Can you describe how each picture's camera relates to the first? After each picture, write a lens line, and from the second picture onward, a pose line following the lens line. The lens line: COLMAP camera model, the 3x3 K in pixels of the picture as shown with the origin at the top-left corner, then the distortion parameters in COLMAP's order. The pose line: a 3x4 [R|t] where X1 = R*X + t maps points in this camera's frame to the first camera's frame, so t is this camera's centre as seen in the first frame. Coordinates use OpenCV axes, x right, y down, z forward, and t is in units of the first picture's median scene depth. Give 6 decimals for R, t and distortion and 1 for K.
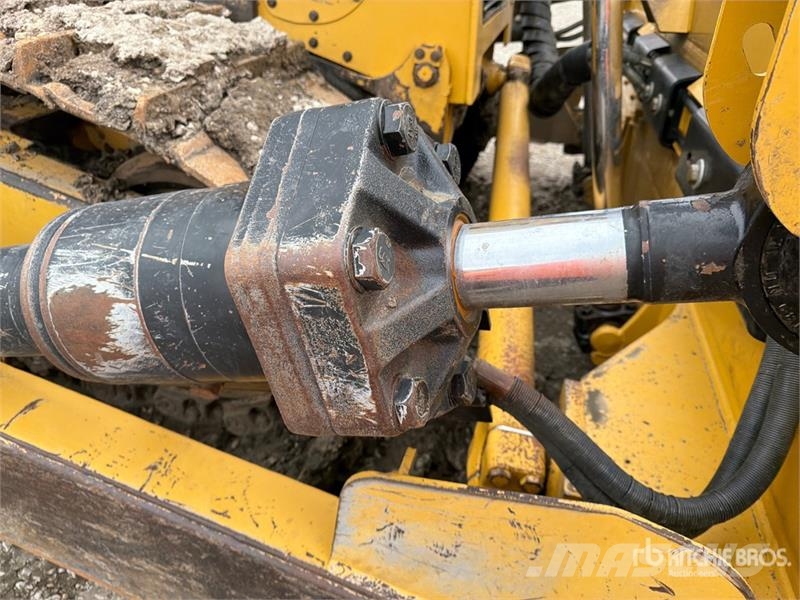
lens RADIAL K [[566.9, 0, 396.9], [0, 566.9, 296.1], [0, 0, 1]] dist [0.050959, -0.081301]
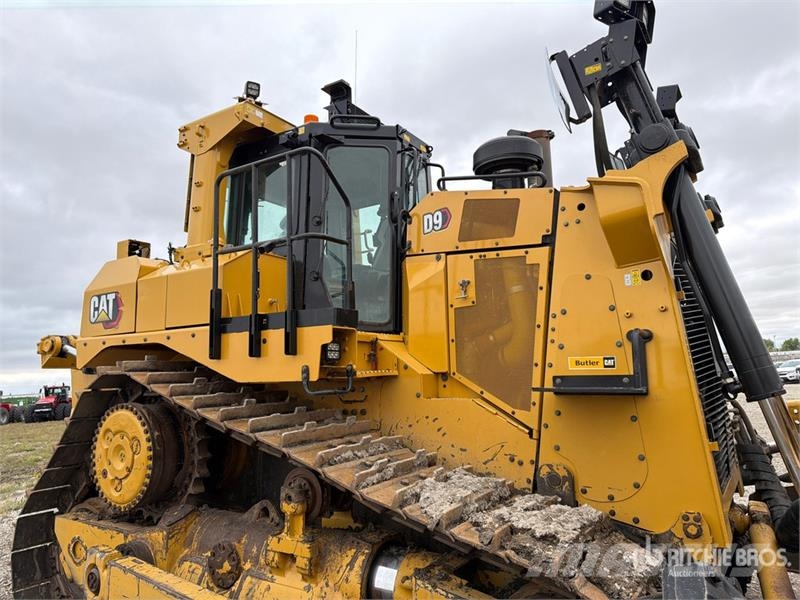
lens RADIAL K [[561.4, 0, 401.0], [0, 561.4, 294.5], [0, 0, 1]] dist [0.070232, -0.092283]
pose [[0.938458, -0.172309, -0.299343, -0.181559], [-0.070878, 0.752154, -0.655164, 0.304349], [0.338043, 0.636061, 0.693652, -1.139058]]
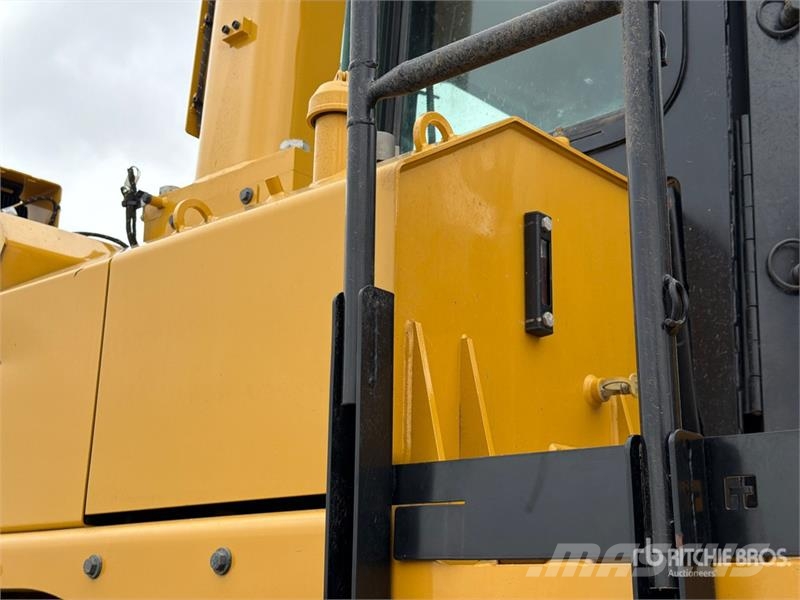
lens RADIAL K [[1094.5, 0, 400.8], [0, 1094.5, 299.7], [0, 0, 1]] dist [0.005617, 0.005574]
pose [[0.882488, -0.217057, -0.417254, -1.643741], [-0.183086, 0.658634, -0.729850, -0.973378], [0.433237, 0.720477, 0.541497, 0.156761]]
